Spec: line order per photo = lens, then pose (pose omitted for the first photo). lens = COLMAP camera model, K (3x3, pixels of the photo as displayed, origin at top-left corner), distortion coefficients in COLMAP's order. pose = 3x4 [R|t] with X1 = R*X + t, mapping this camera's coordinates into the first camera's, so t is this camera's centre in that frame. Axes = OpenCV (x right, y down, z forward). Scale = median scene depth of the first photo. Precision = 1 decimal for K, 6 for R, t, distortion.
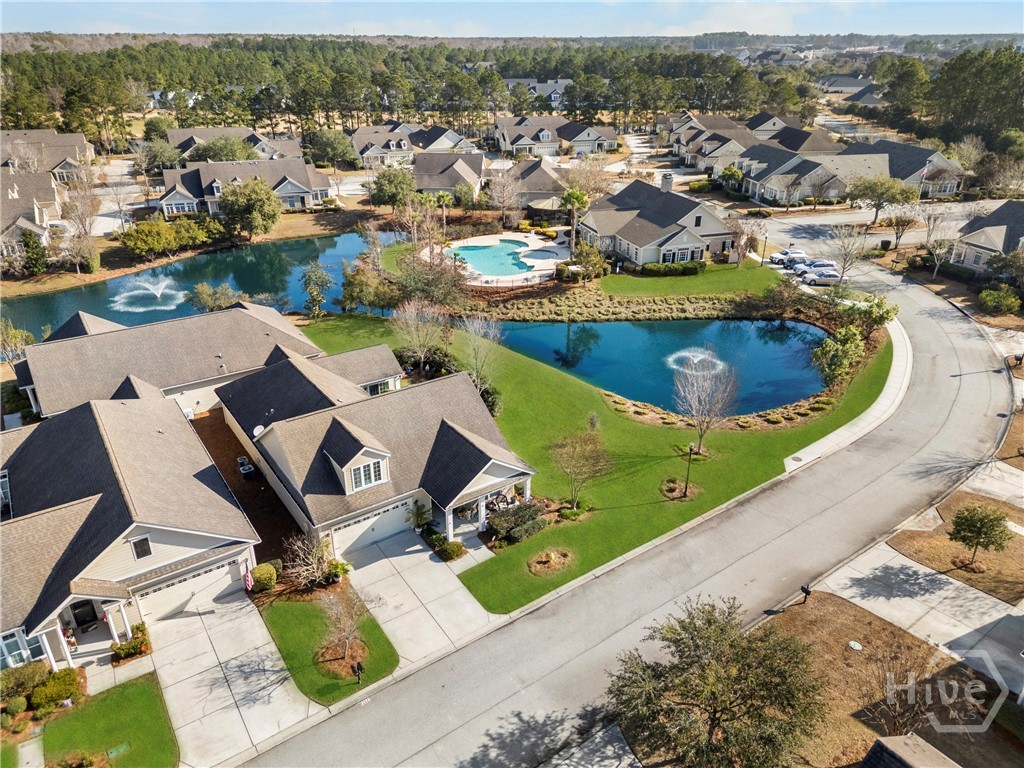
lens RADIAL K [[704.5, 0, 514.3], [0, 704.5, 402.6], [0, 0, 1]] dist [0.069201, -0.061092]
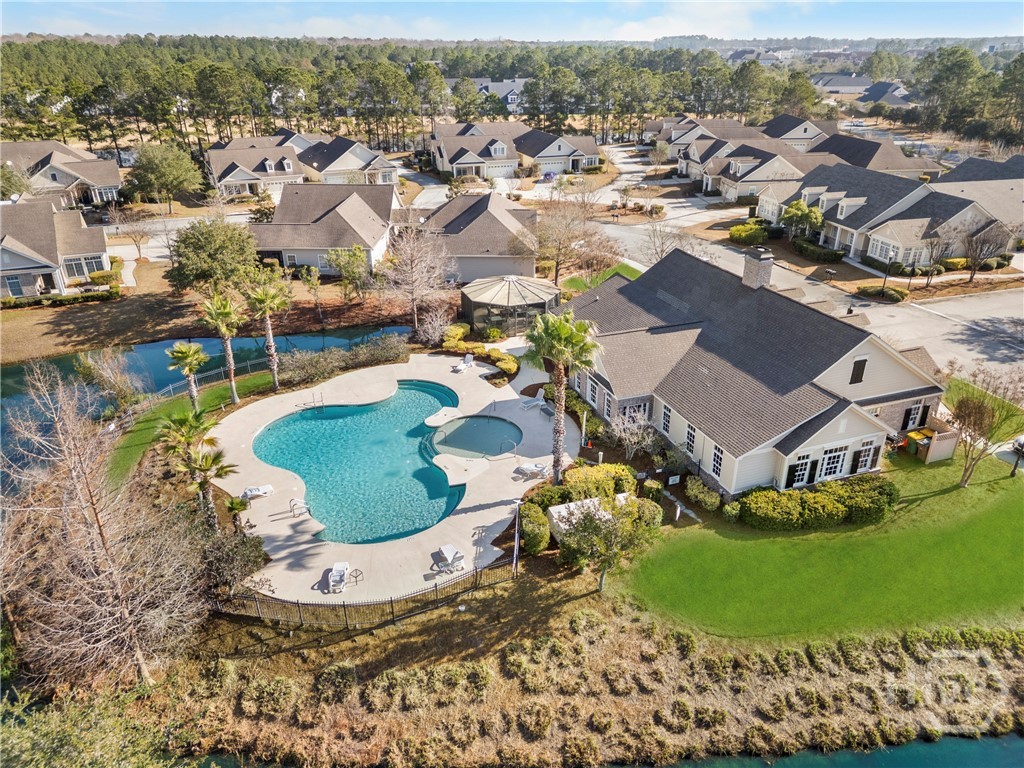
lens RADIAL K [[704.5, 0, 514.3], [0, 704.5, 402.6], [0, 0, 1]] dist [0.069201, -0.061092]
pose [[0.998556, -0.026257, 0.046873, 0.020702], [0.026585, 0.999626, -0.006388, -0.127760], [-0.046687, 0.007625, 0.998880, 0.317062]]
